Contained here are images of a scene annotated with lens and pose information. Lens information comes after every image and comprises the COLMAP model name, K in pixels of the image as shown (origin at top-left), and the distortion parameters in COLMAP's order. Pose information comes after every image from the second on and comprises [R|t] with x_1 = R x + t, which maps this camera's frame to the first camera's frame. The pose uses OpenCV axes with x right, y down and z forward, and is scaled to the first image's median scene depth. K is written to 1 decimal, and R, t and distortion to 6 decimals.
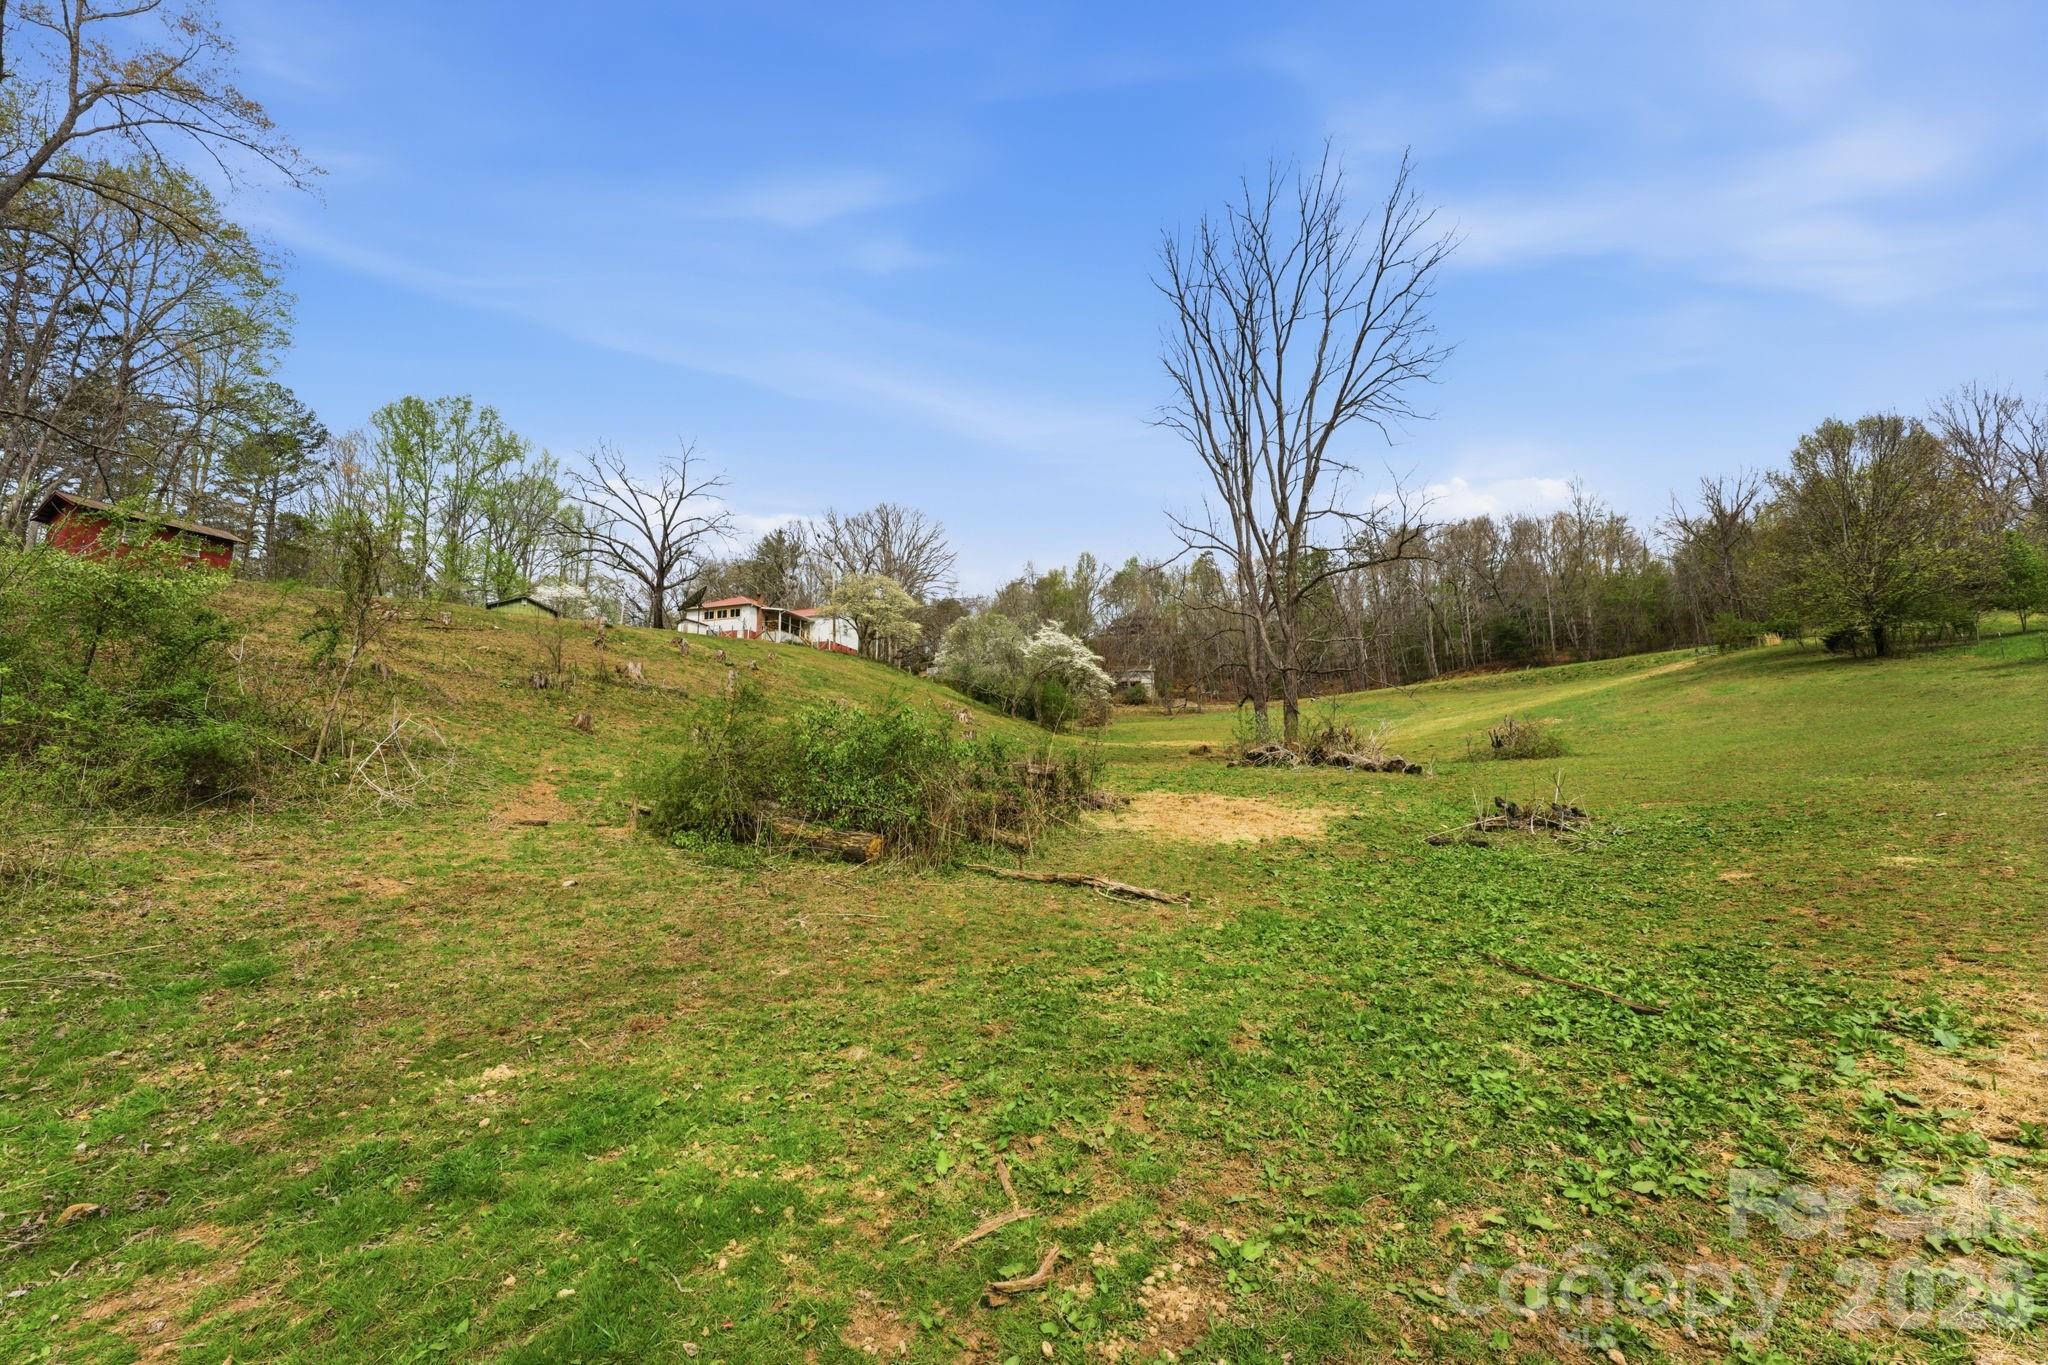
lens RADIAL K [[801.3, 0, 1024.0], [0, 801.3, 682.5], [0, 0, 1]] dist [-0.013416, 0.002621]
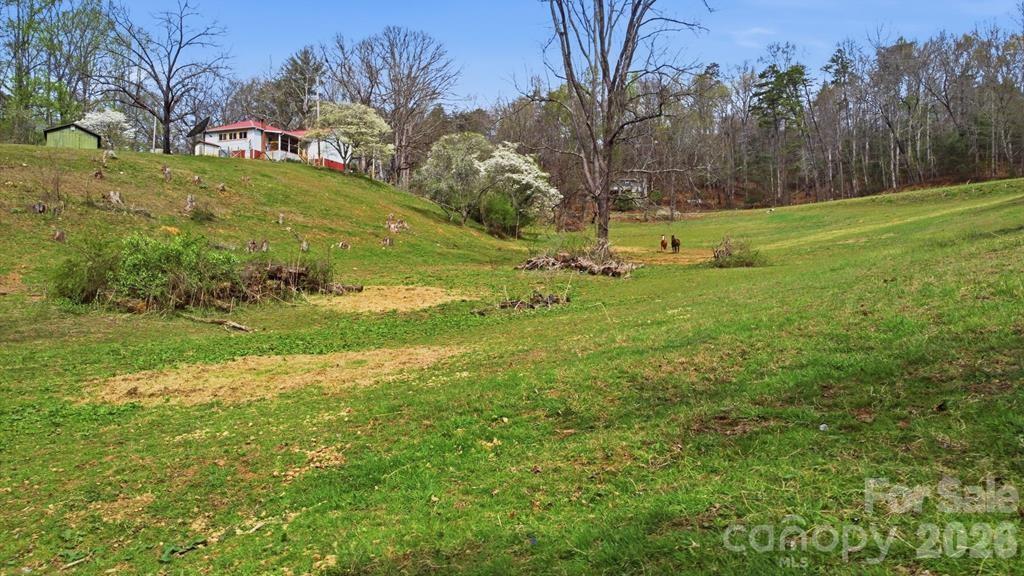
lens RADIAL K [[767.9, 0, 512.0], [0, 767.9, 288.0], [0, 0, 1]] dist [-0.011551, -0.002459]
pose [[0.996388, 0.017828, -0.083025, 0.141184], [-0.006483, 0.990830, 0.134957, -0.017669], [0.084669, -0.133931, 0.987367, -0.132837]]
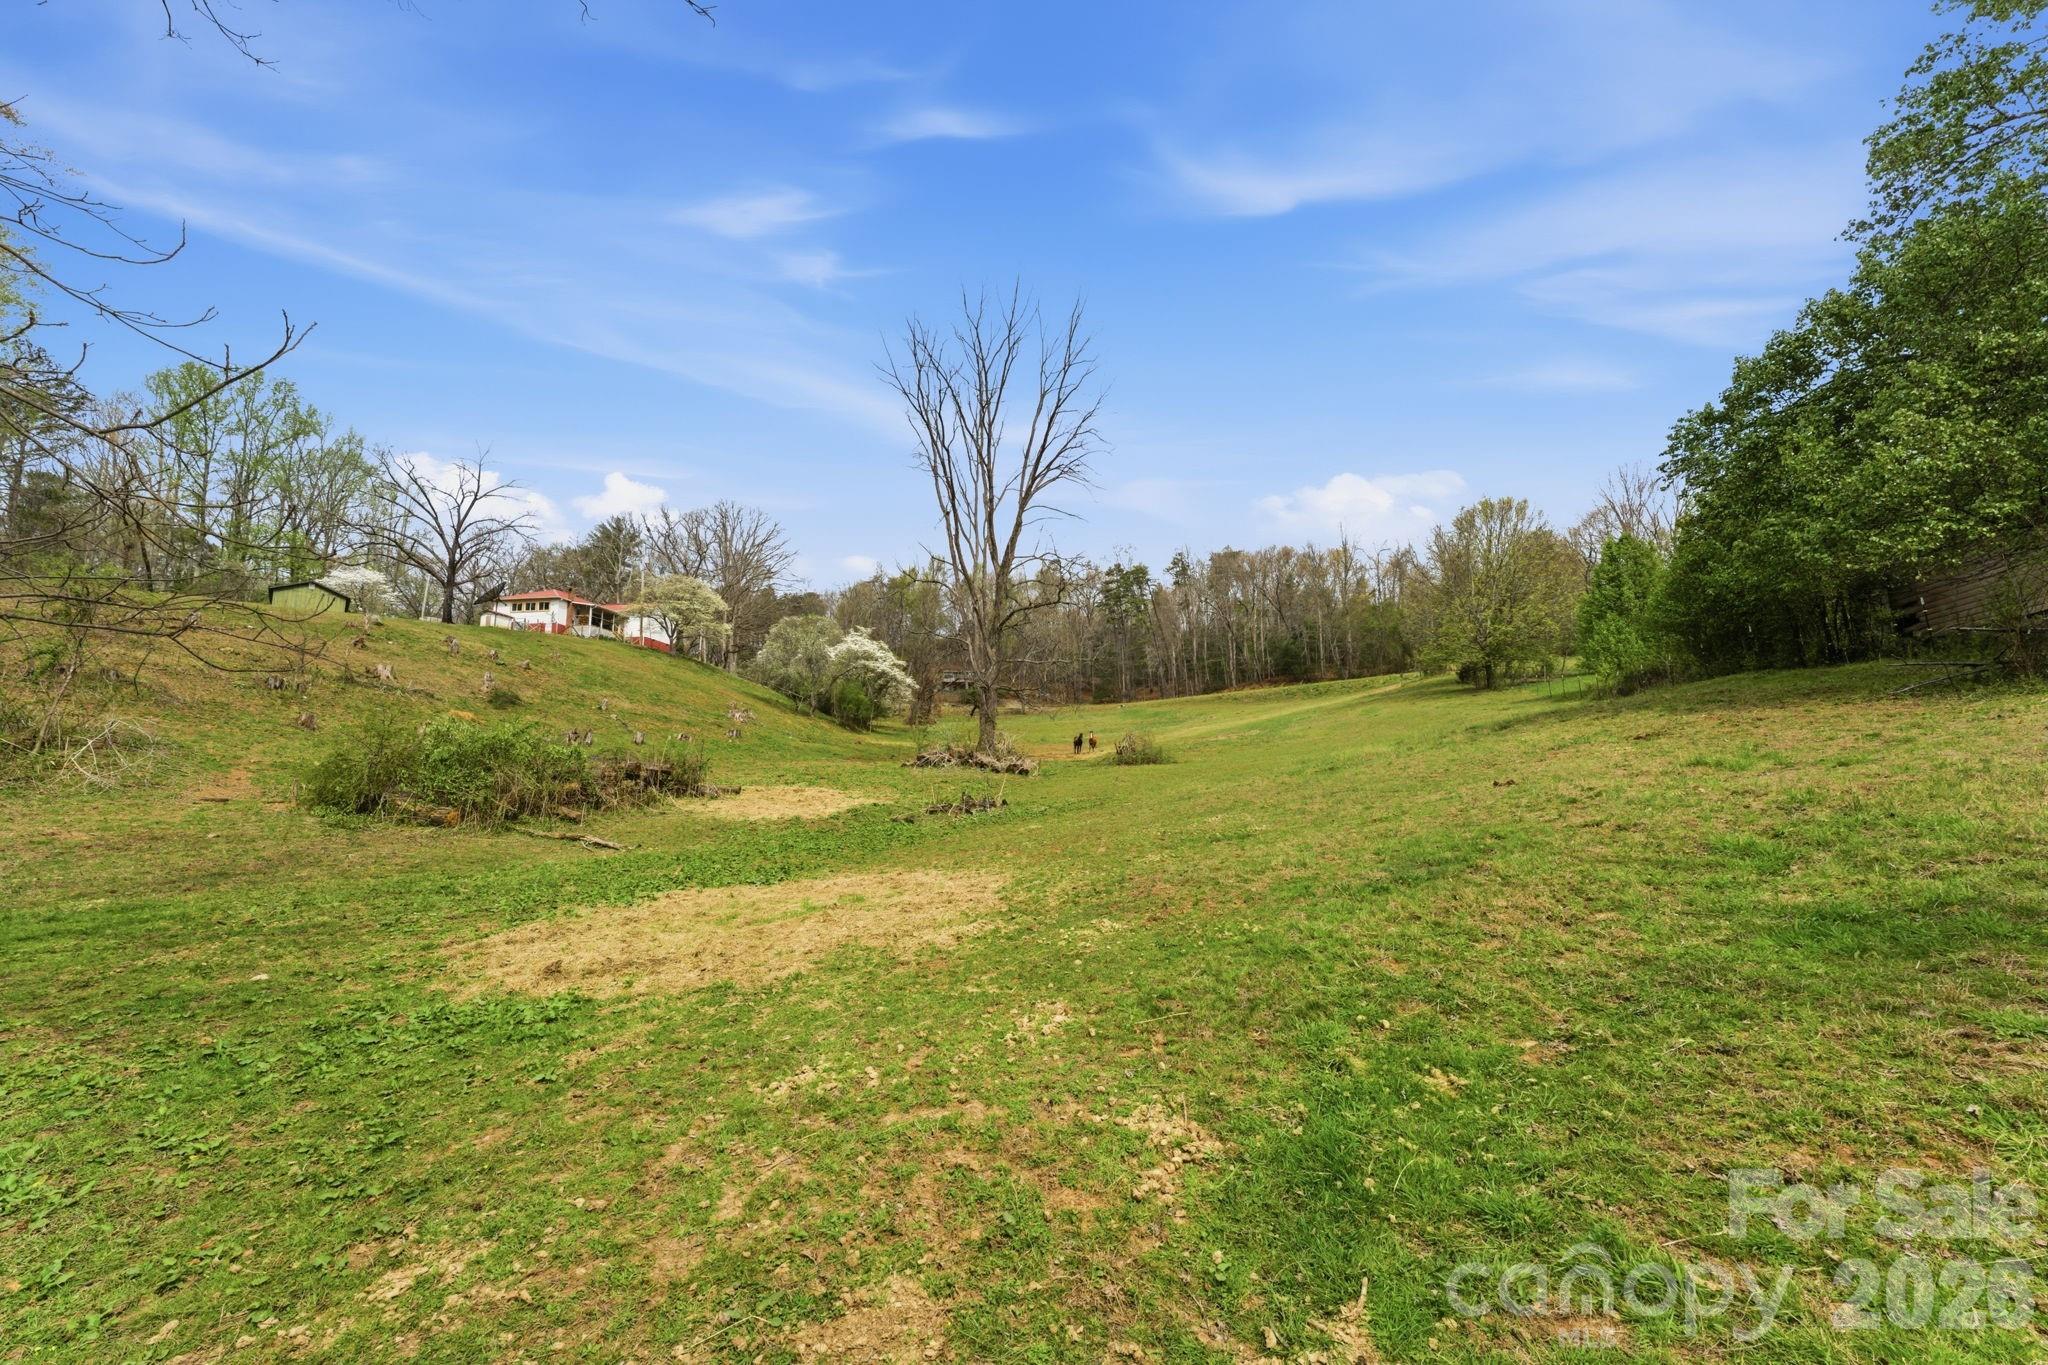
lens RADIAL K [[801.3, 0, 1024.0], [0, 801.3, 682.5], [0, 0, 1]] dist [-0.013416, 0.002621]
pose [[0.988608, 0.032624, 0.146936, 0.099036], [-0.033568, 0.999429, 0.003947, -0.014114], [-0.146723, -0.008835, 0.989138, -0.099687]]
